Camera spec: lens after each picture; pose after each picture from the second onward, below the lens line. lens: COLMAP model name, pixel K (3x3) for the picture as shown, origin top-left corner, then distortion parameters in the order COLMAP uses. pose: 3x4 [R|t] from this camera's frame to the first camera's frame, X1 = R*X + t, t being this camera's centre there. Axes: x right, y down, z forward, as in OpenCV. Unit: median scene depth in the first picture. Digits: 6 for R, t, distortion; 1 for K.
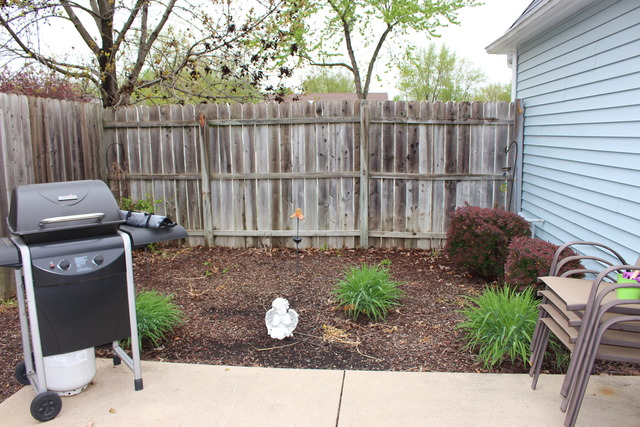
lens RADIAL K [[531.2, 0, 309.9], [0, 531.2, 212.3], [0, 0, 1]] dist [-0.157908, 0.125728]
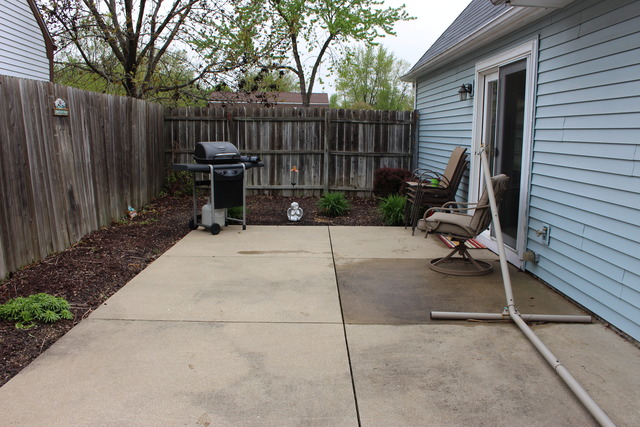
lens RADIAL K [[597.2, 0, 320.0], [0, 597.2, 213.5], [0, 0, 1]] dist [-0.149475, 0.005814]
pose [[0.989576, 0.007628, 0.143807, -0.184632], [-0.005664, 0.999885, -0.014062, 0.147965], [-0.143897, 0.013101, 0.989506, -0.852821]]
